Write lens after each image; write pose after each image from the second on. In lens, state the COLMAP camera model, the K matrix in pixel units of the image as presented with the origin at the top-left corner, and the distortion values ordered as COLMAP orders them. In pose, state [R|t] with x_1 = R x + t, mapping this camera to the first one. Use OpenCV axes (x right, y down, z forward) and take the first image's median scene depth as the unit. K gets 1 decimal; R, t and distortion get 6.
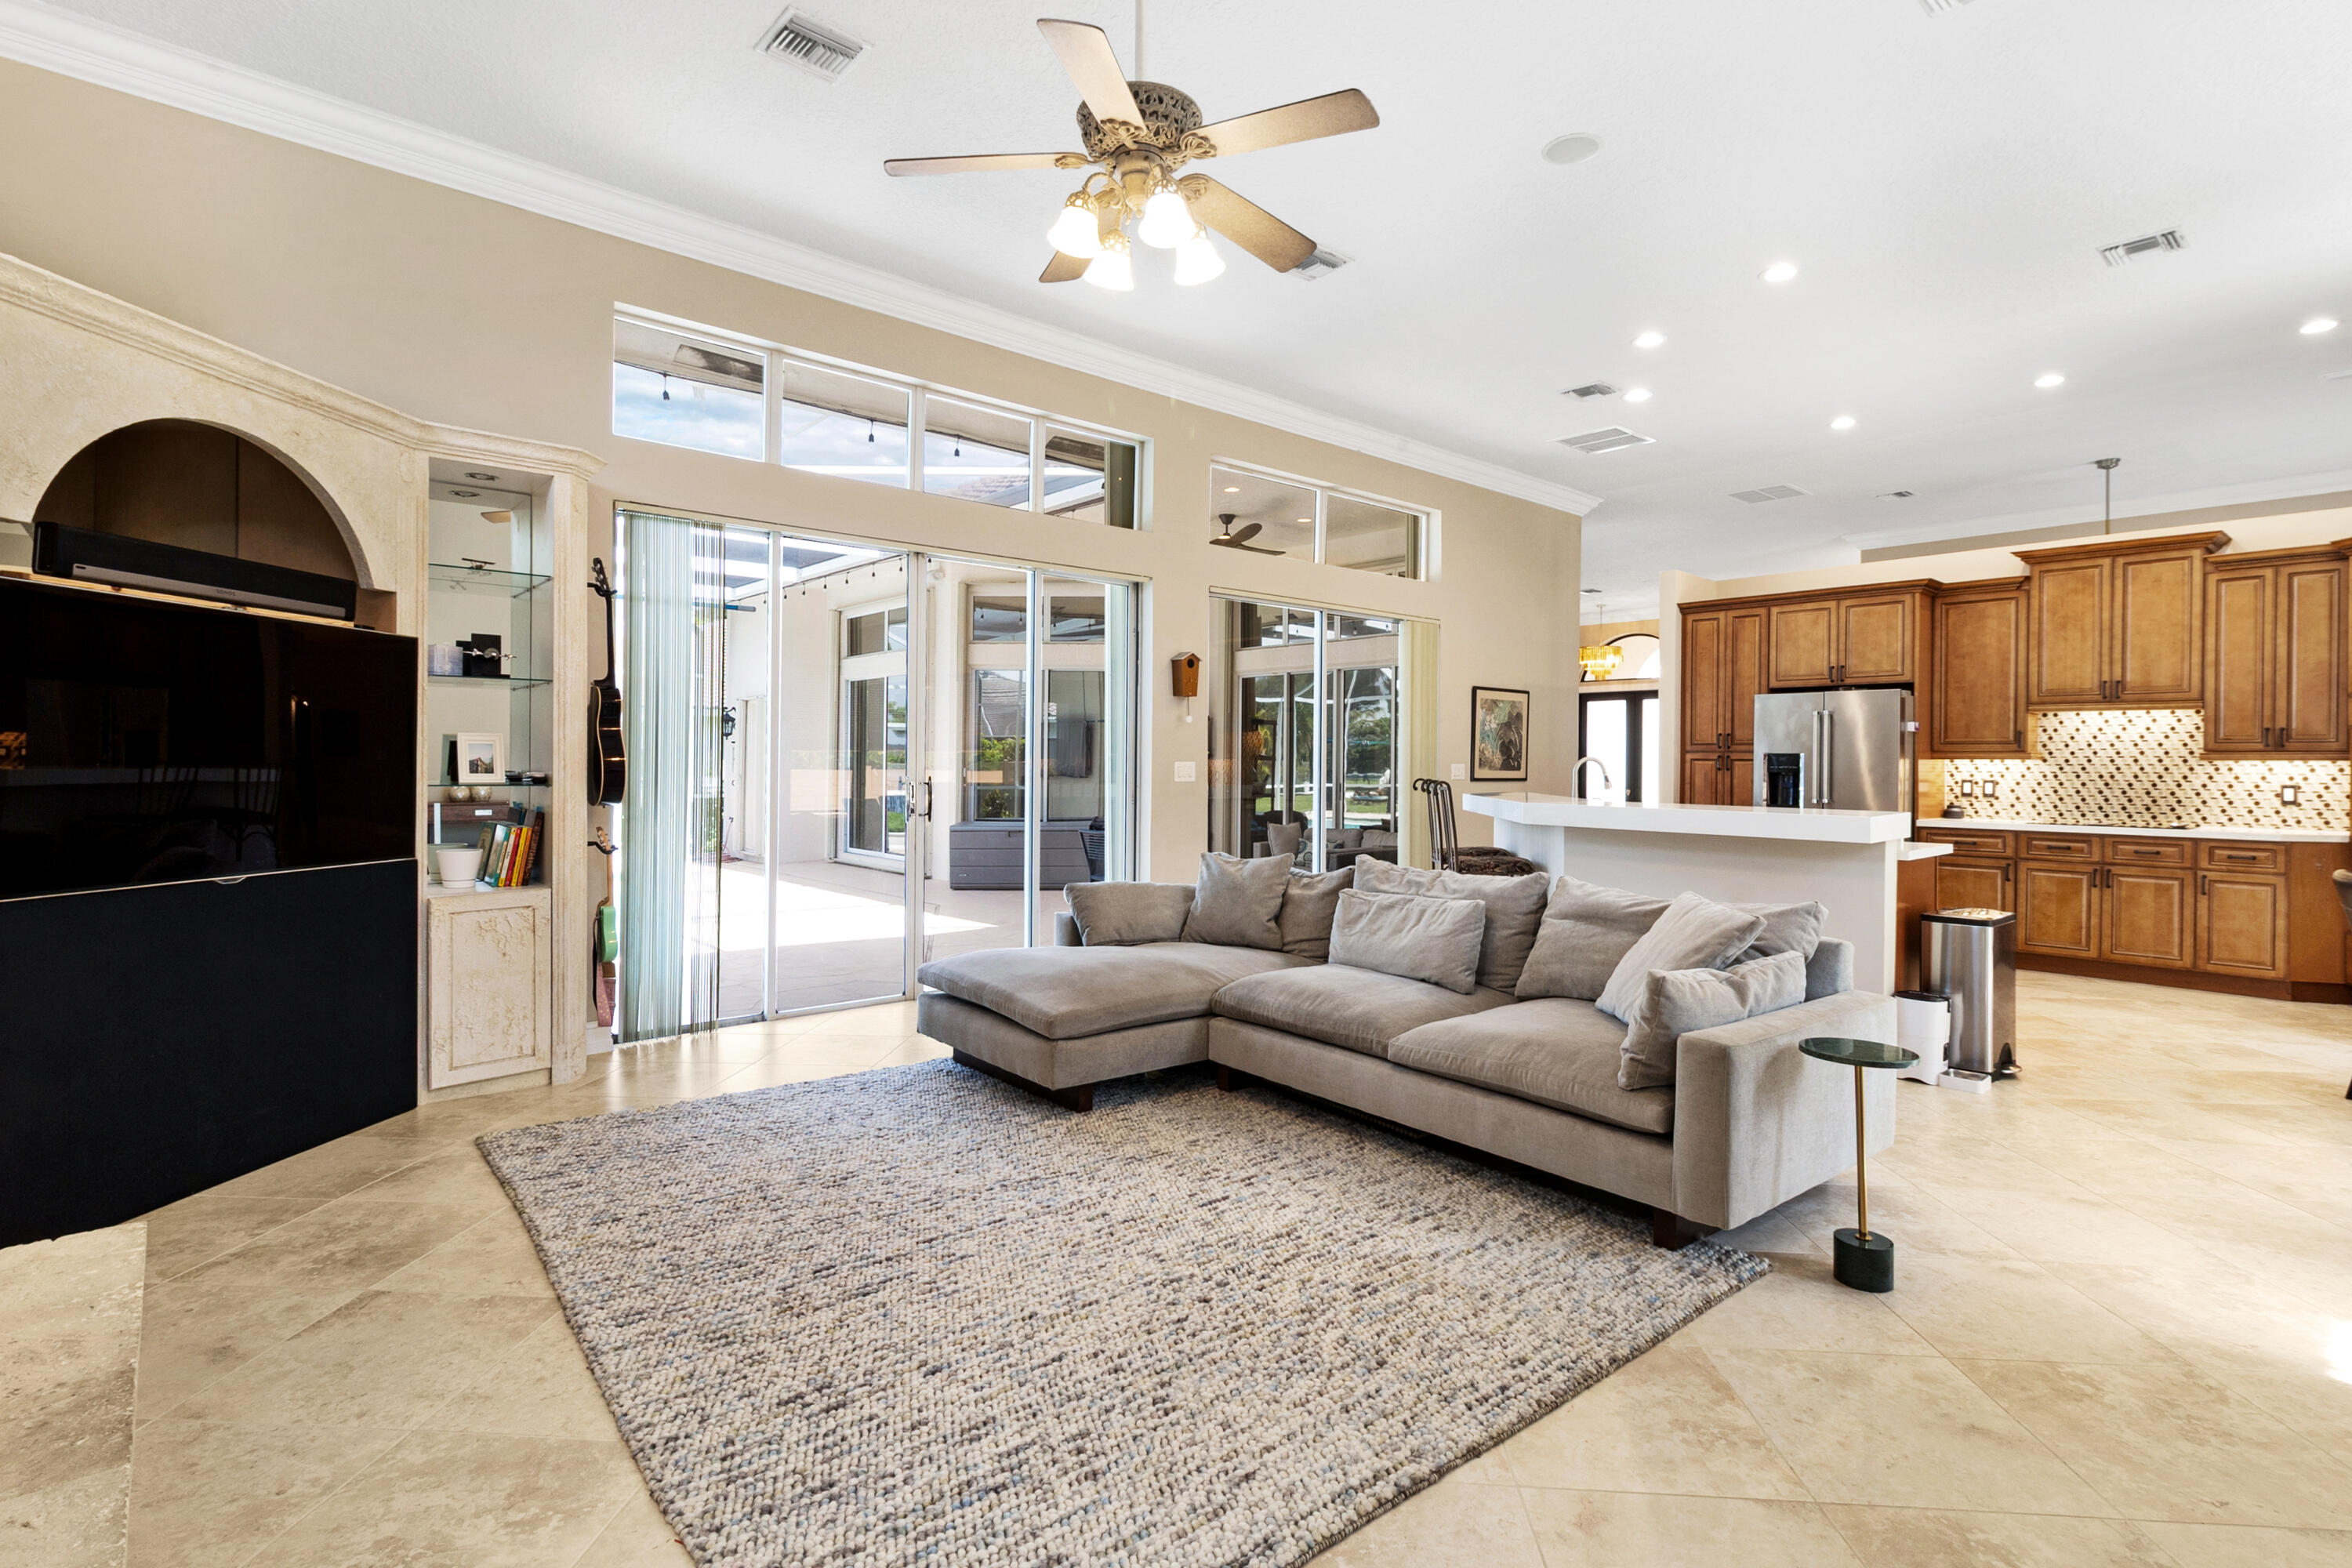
lens RADIAL K [[1133.5, 0, 1181.1], [0, 1133.5, 764.2], [0, 0, 1]] dist [0.001839, 0.000769]
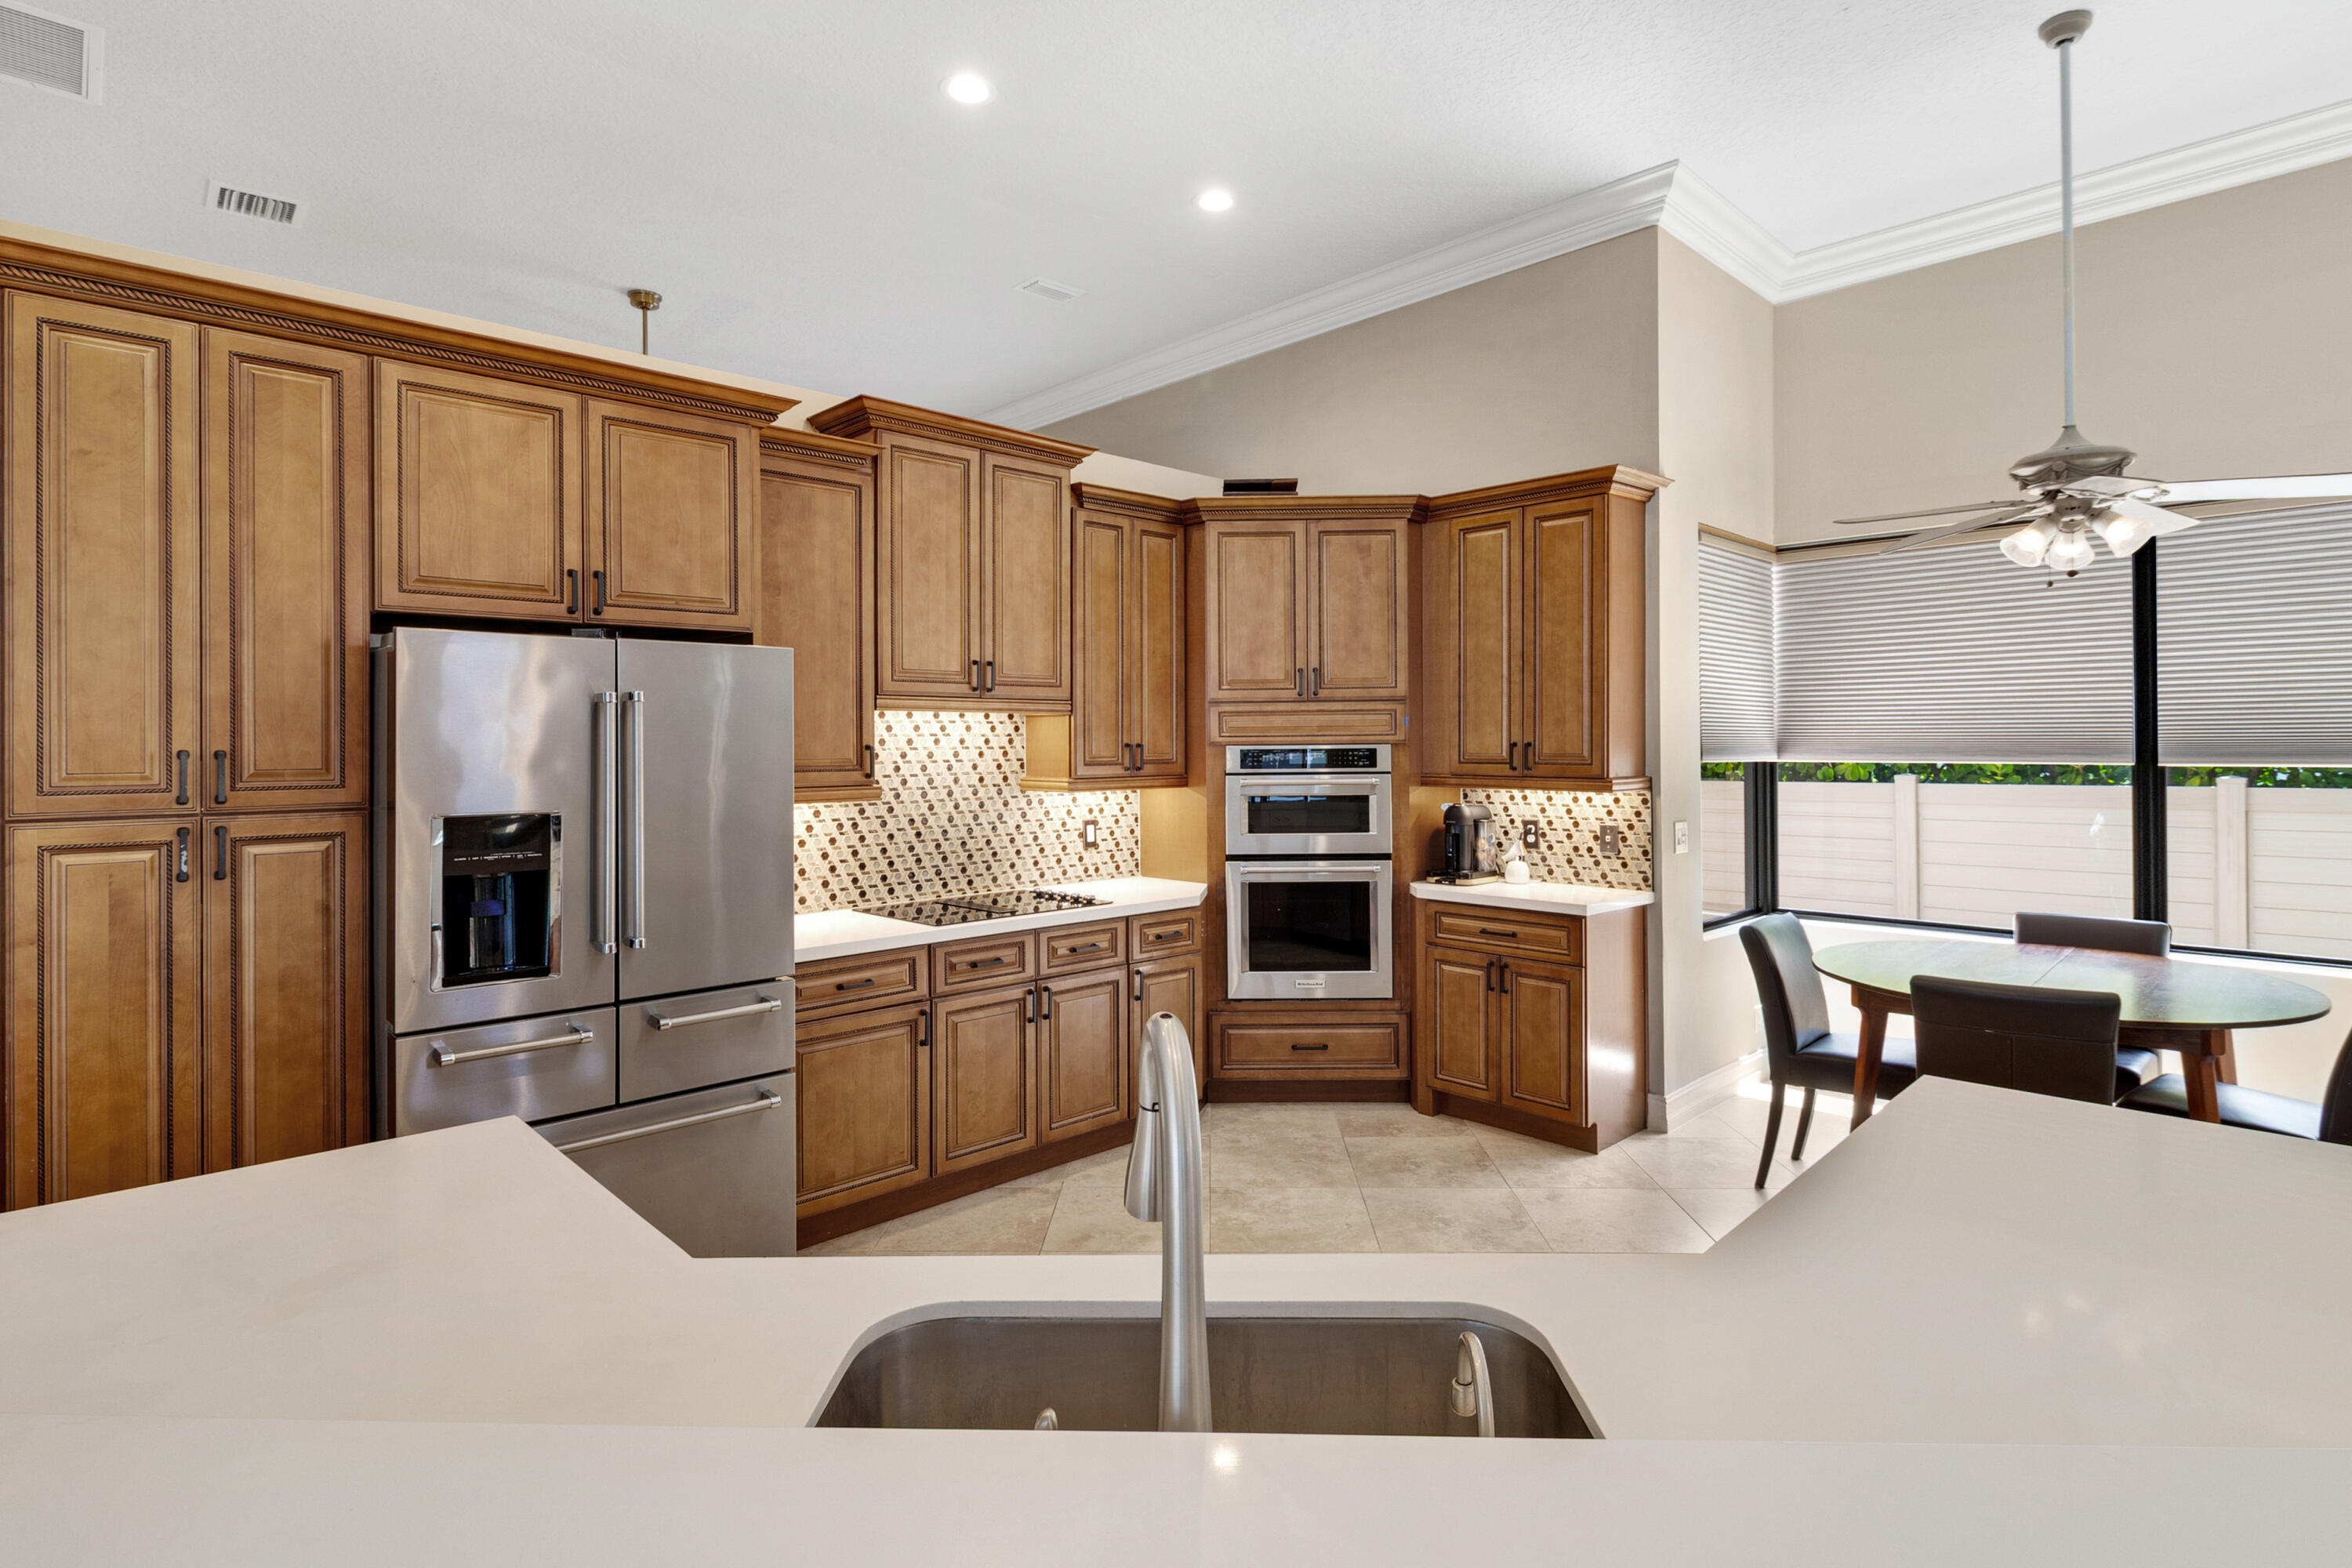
lens RADIAL K [[1176.2, 0, 1174.9], [0, 1176.2, 740.4], [0, 0, 1]] dist [0.002831, 0.000090]
pose [[-0.038729, -0.008251, 0.999216, 0.204596], [0.006811, 0.999940, 0.008521, -0.036700], [-0.999227, 0.007135, -0.038670, 0.916028]]
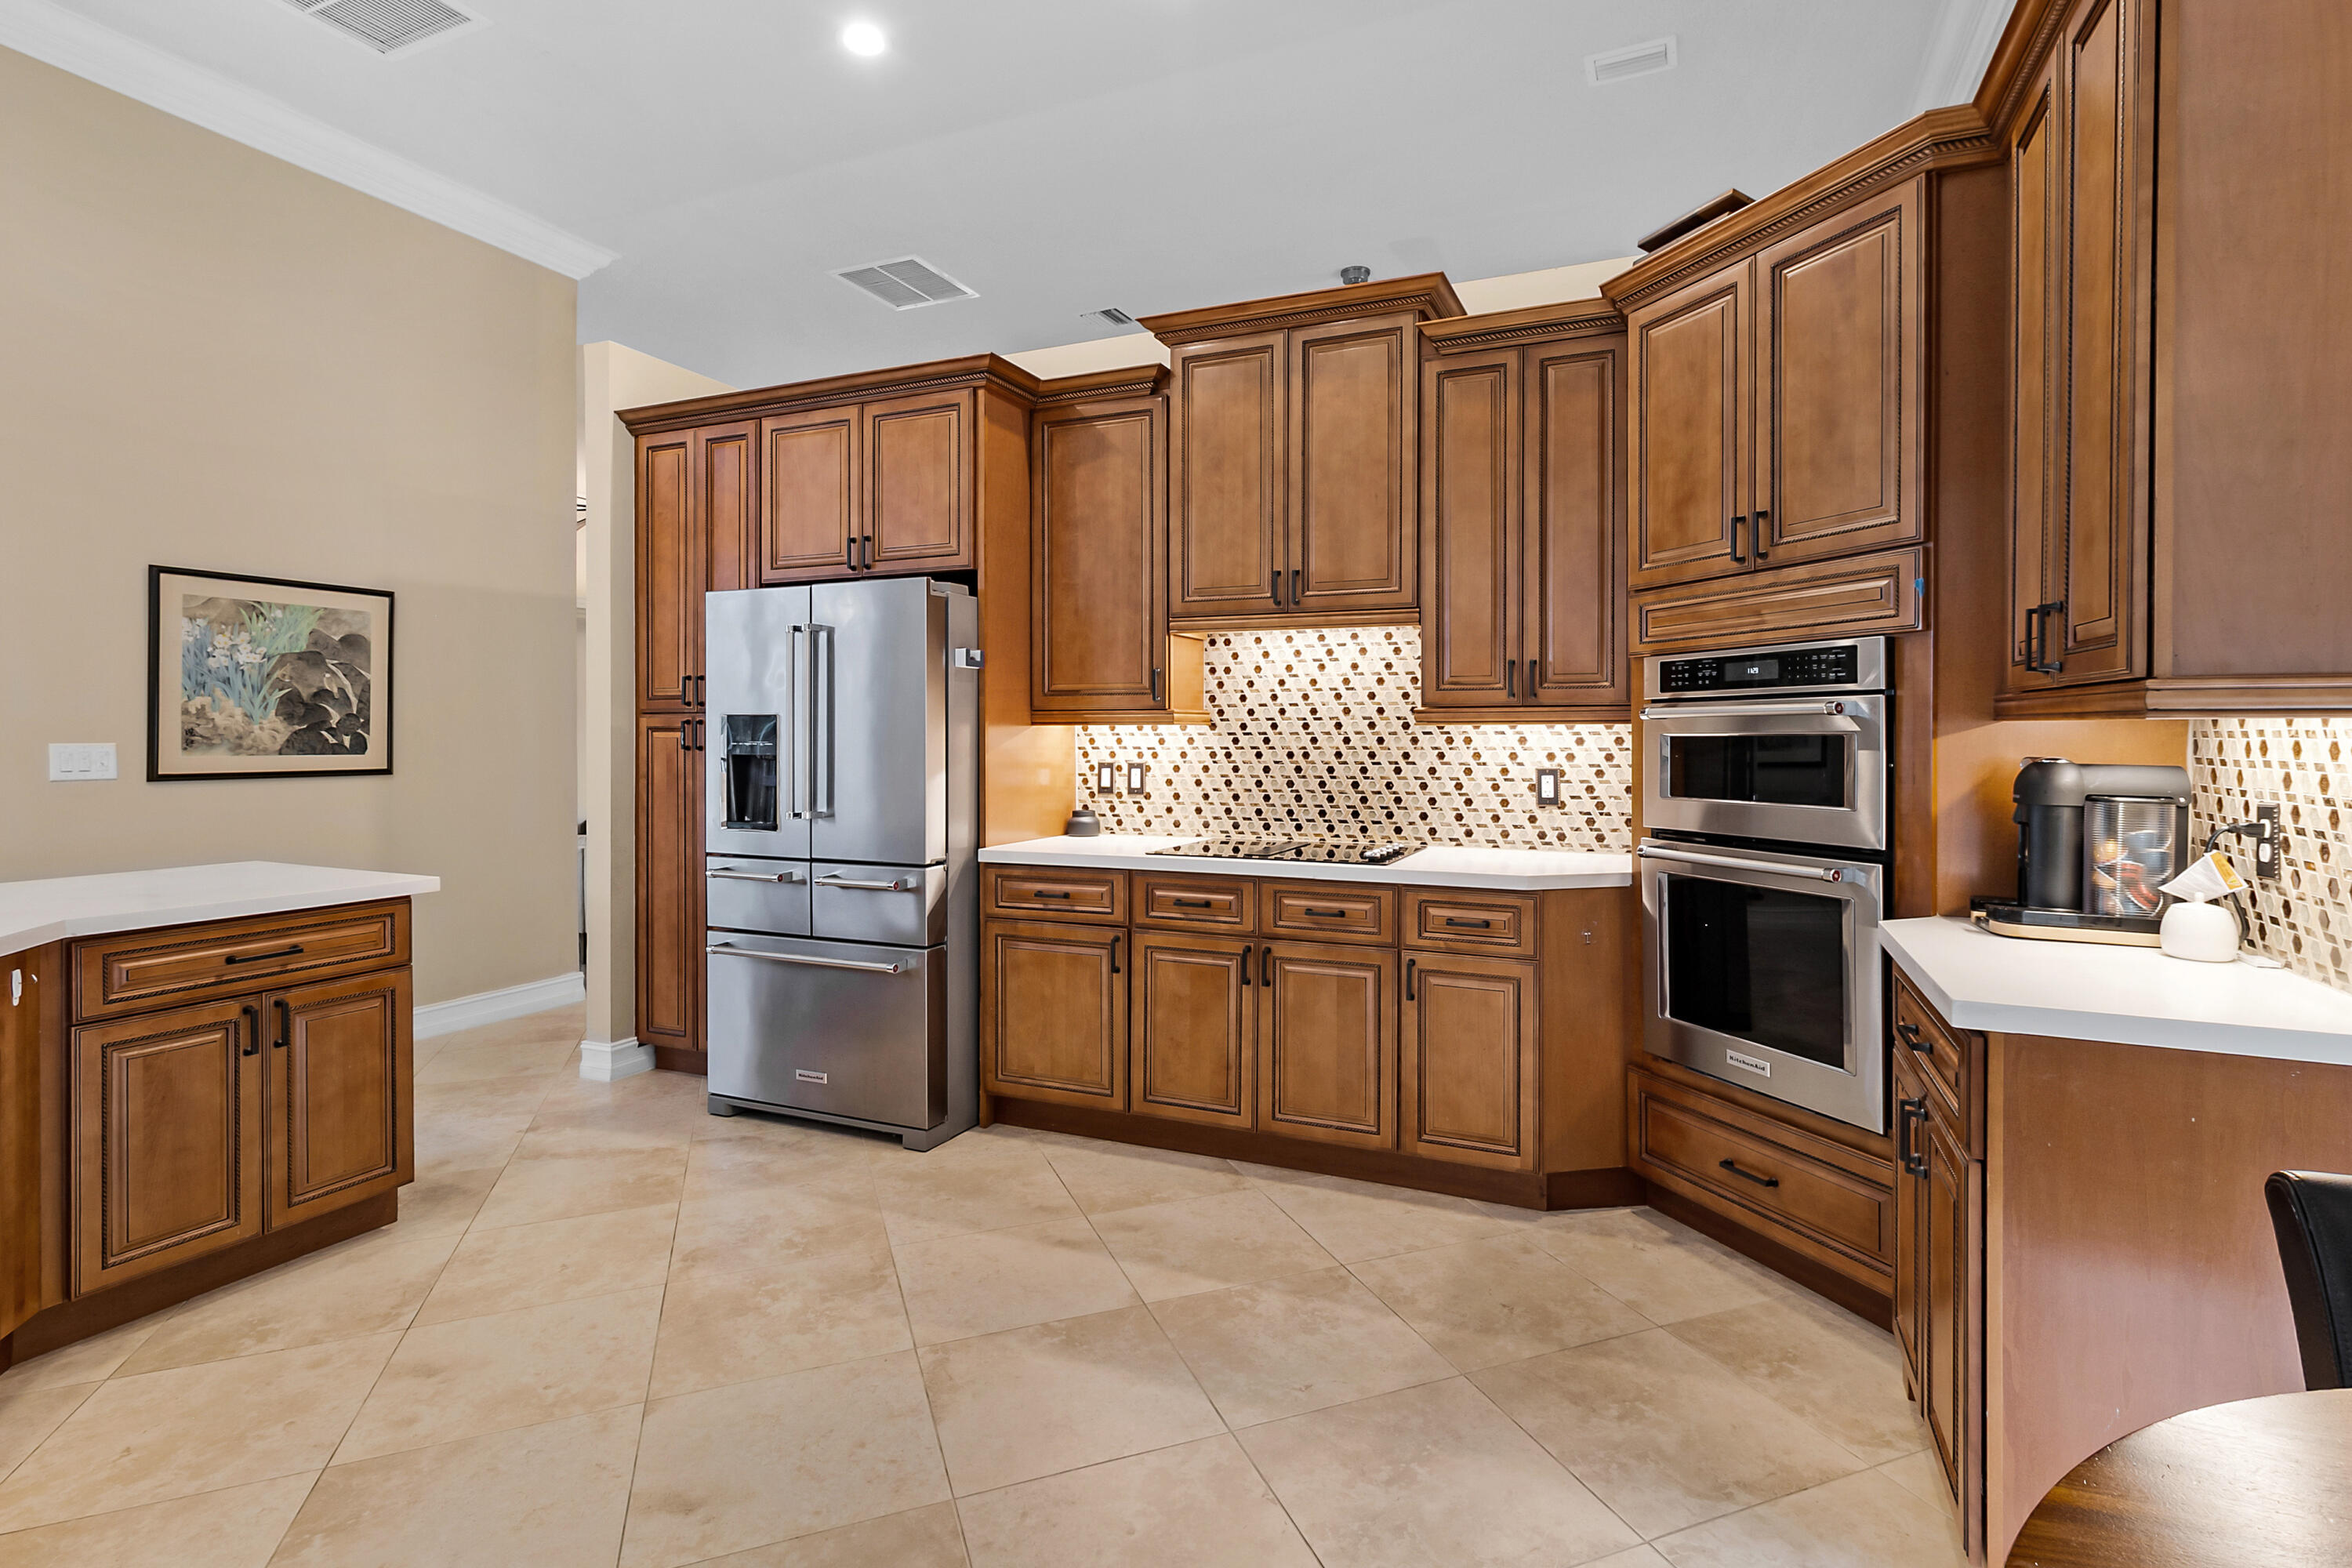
lens RADIAL K [[1126.9, 0, 1206.7], [0, 1126.9, 739.0], [0, 0, 1]] dist [0.000608, -0.000066]
pose [[0.903196, -0.012130, 0.429057, 0.561299], [0.009241, 0.999918, 0.008816, -0.001972], [-0.429129, -0.003998, 0.903234, 0.548912]]
